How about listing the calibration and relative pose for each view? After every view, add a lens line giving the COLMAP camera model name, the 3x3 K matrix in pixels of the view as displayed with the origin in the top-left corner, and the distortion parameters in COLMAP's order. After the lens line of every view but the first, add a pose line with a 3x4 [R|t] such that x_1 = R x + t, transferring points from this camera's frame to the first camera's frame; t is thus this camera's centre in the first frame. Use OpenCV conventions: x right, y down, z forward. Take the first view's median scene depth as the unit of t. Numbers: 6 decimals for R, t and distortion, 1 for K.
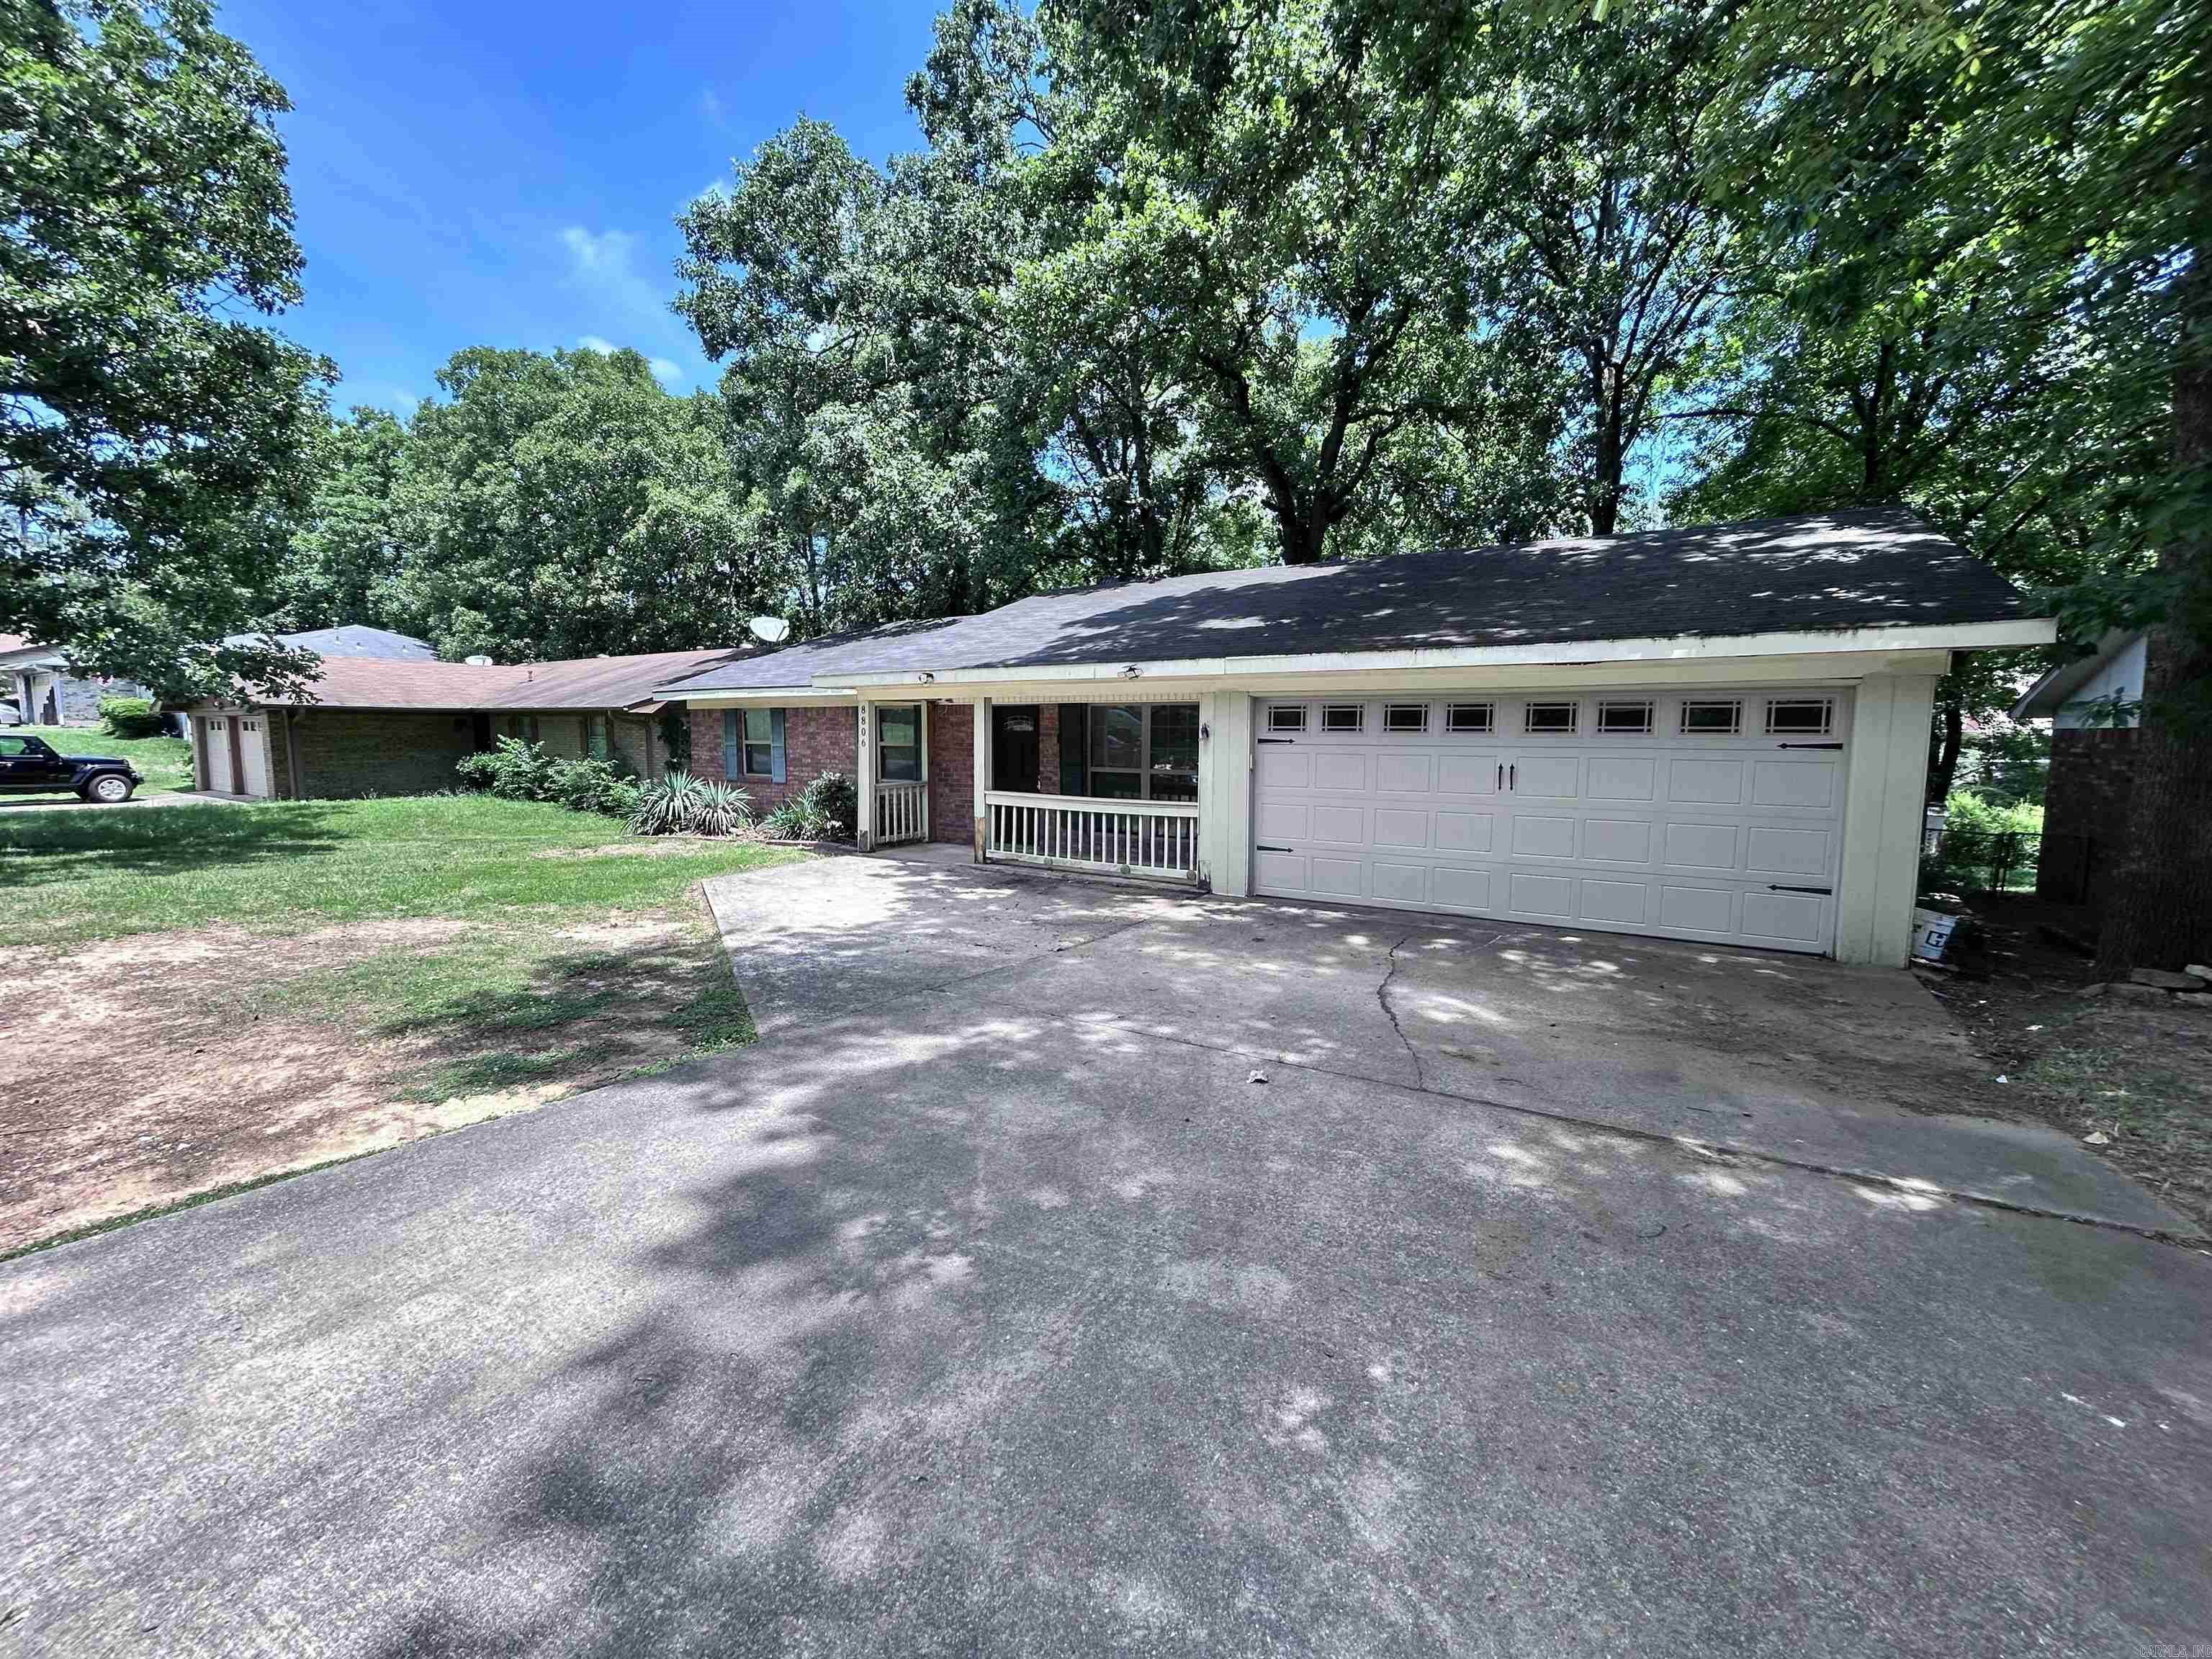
lens RADIAL K [[890.9, 0, 1099.7], [0, 890.9, 823.7], [0, 0, 1]] dist [-0.000770, 0.000024]
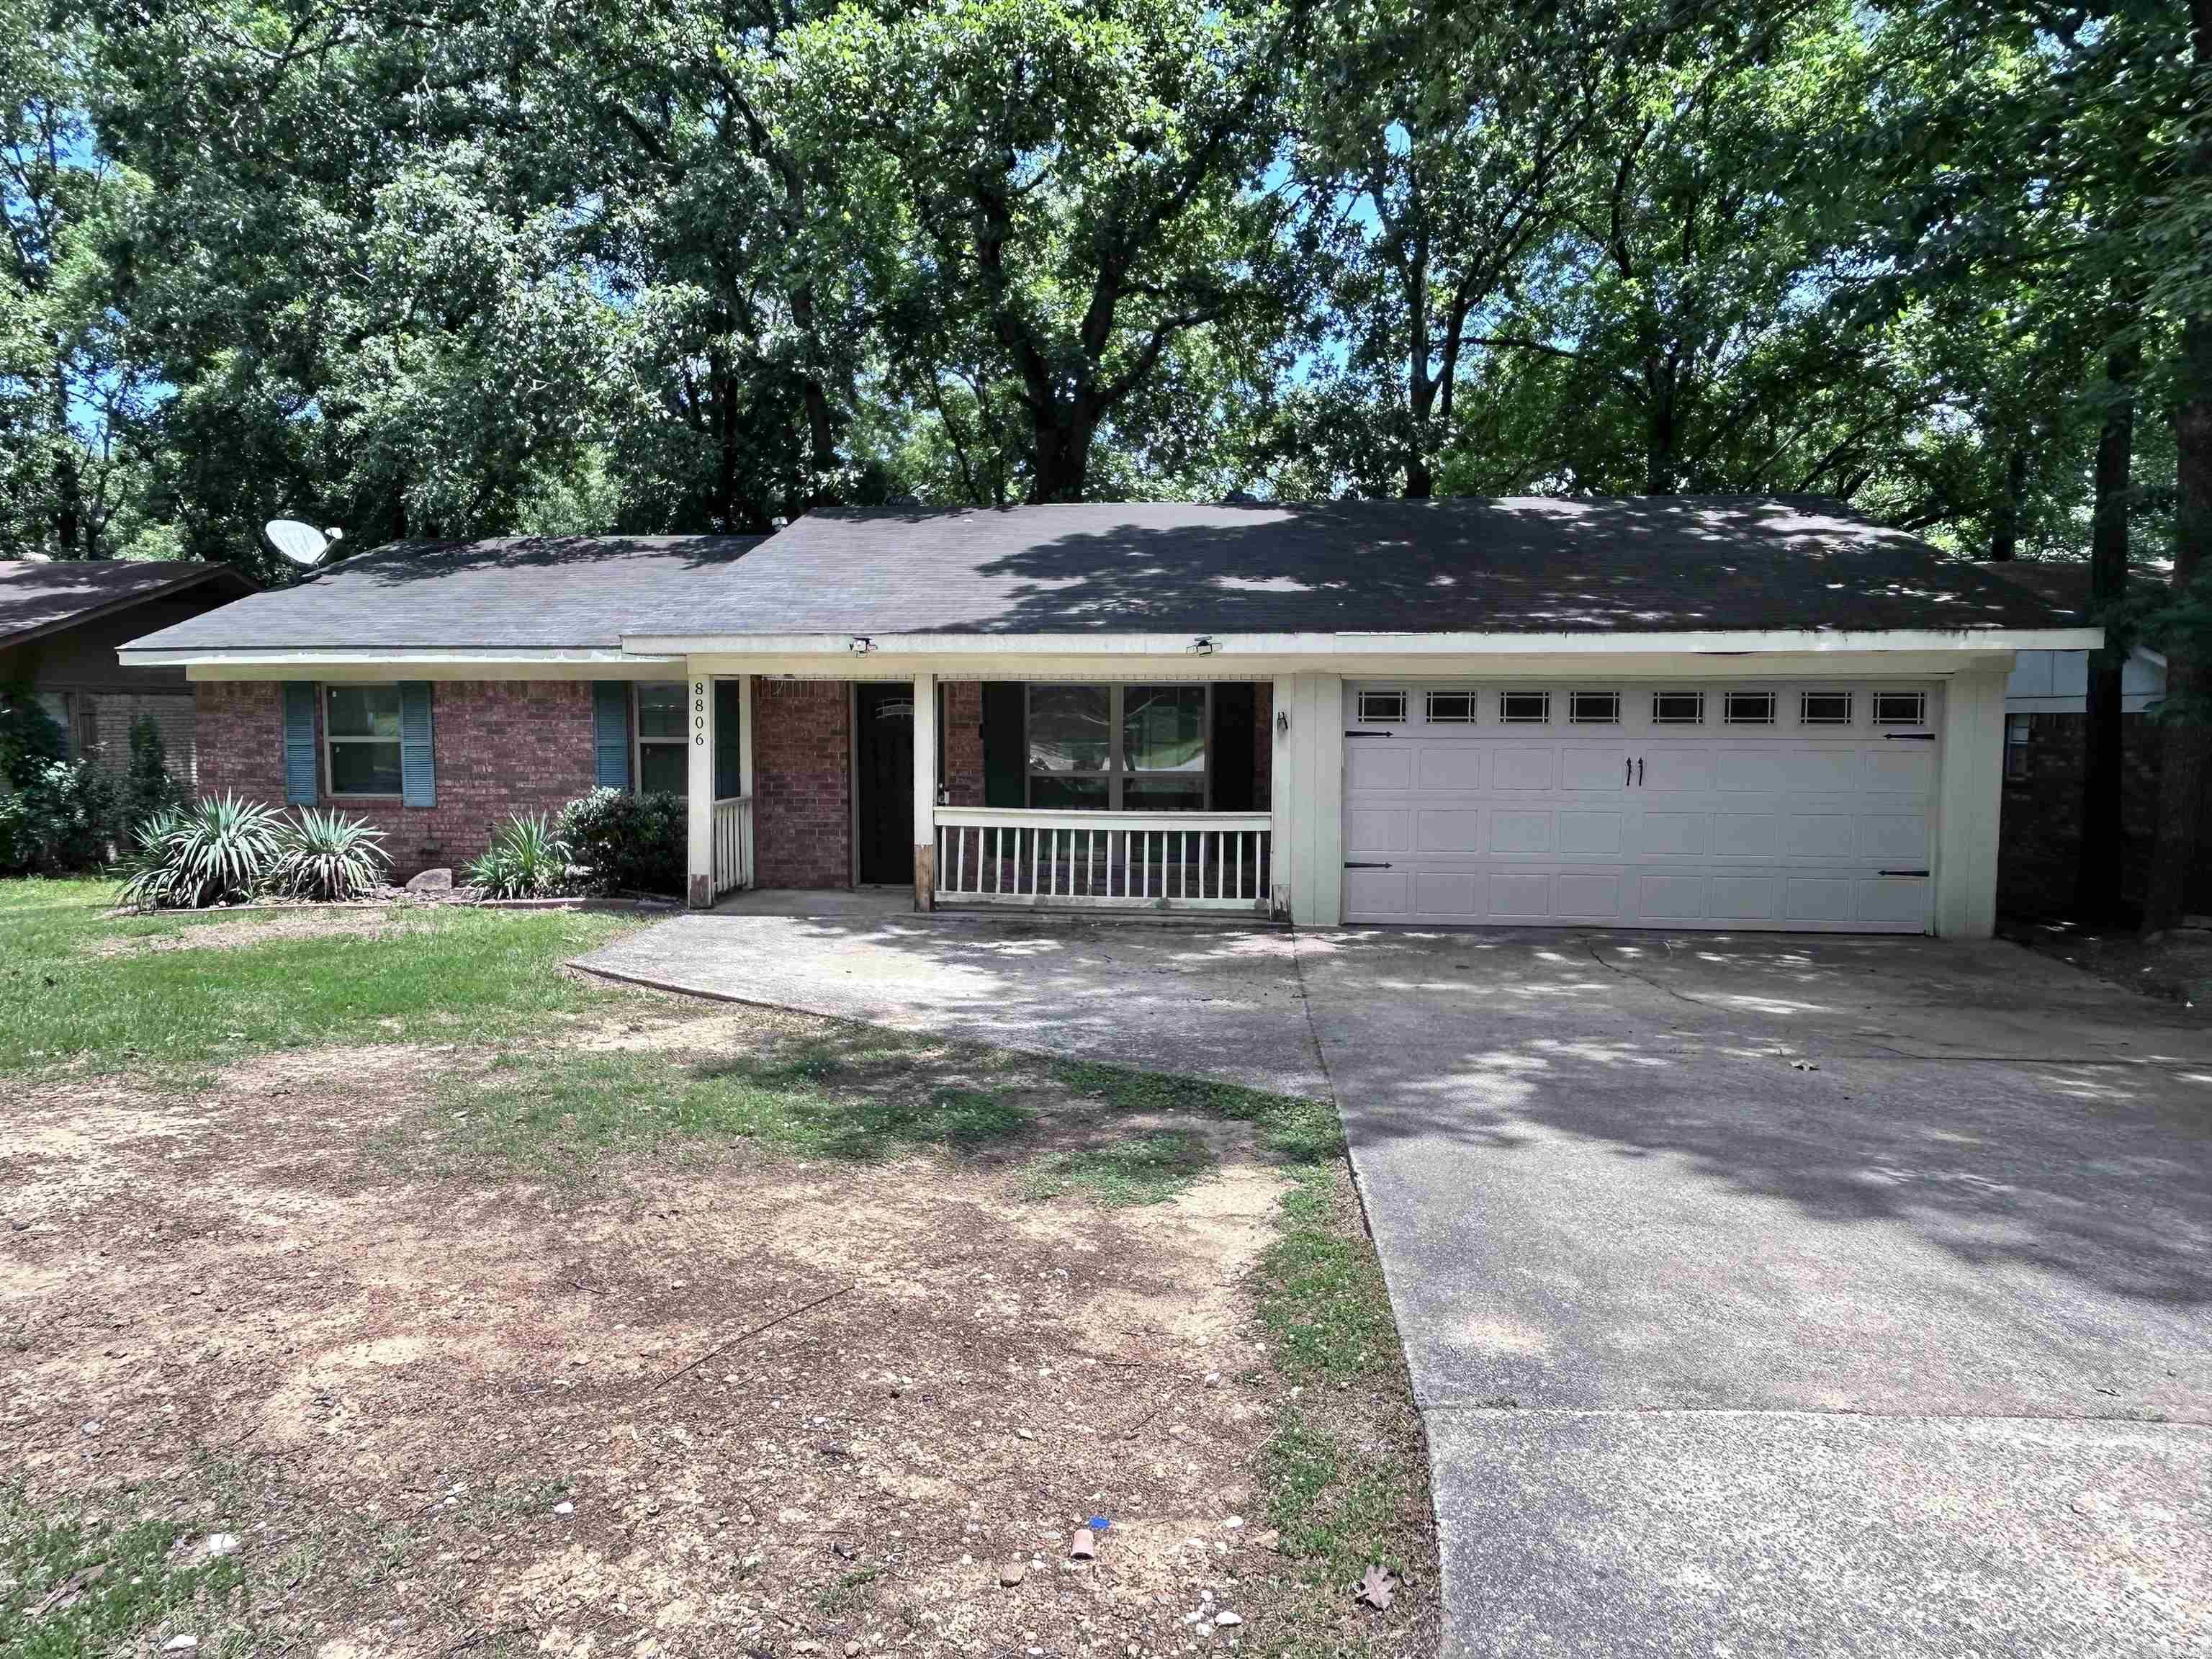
lens RADIAL K [[1380.7, 0, 1106.7], [0, 1380.7, 837.8], [0, 0, 1]] dist [-0.002373, -0.003052]
pose [[0.901753, -0.040153, 0.430383, -0.675946], [0.045062, 0.998983, -0.001214, -0.007265], [-0.429897, 0.020488, 0.902645, -0.054681]]
